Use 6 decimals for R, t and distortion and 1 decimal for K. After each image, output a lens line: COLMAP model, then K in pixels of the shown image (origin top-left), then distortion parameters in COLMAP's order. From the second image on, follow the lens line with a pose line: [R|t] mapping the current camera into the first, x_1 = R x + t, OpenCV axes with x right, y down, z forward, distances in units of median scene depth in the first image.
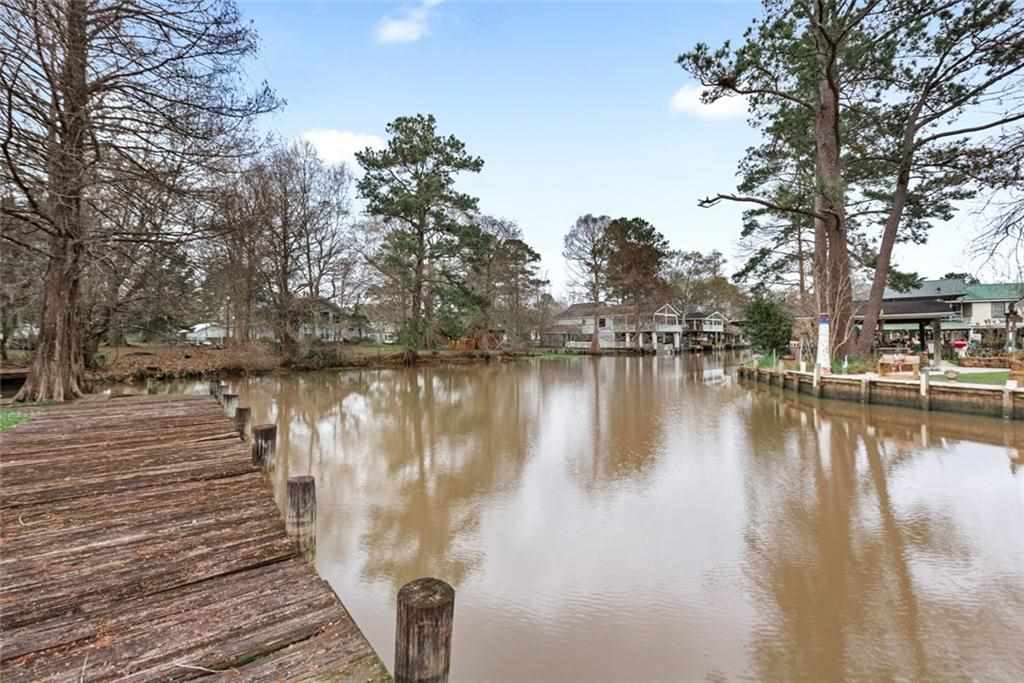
lens RADIAL K [[463.1, 0, 504.7], [0, 463.1, 337.6], [0, 0, 1]] dist [0.012046, 0.000393]
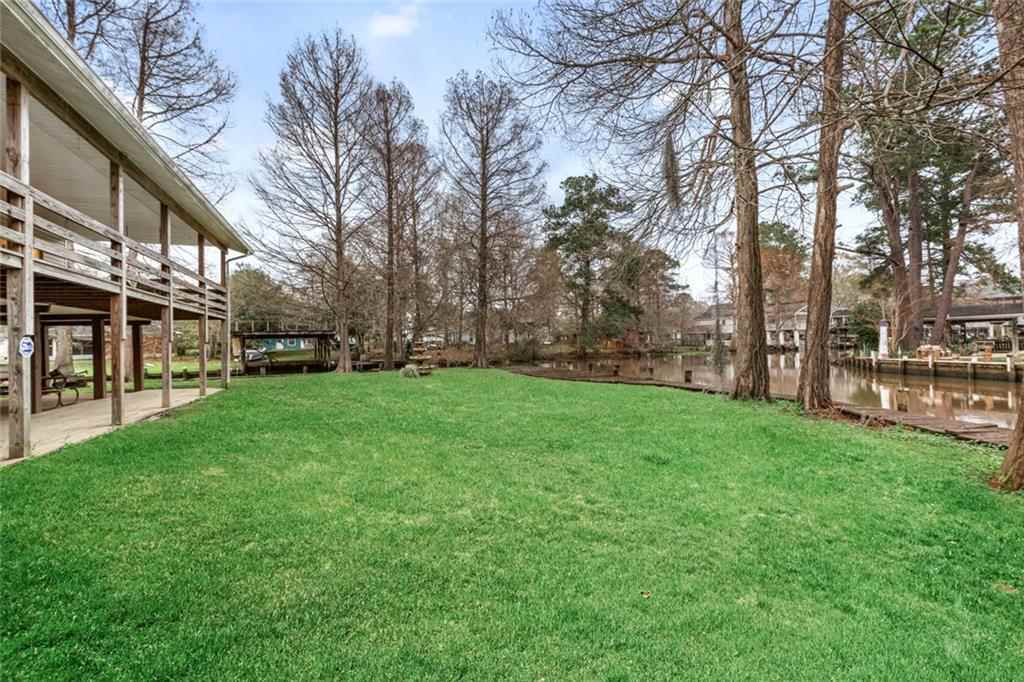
lens RADIAL K [[452.1, 0, 510.3], [0, 452.1, 339.3], [0, 0, 1]] dist [0.011950, -0.000174]
pose [[0.961819, -0.016379, -0.273194, -0.035696], [0.016817, 0.999858, -0.000740, -0.001850], [0.273168, -0.003883, 0.961959, -0.274179]]
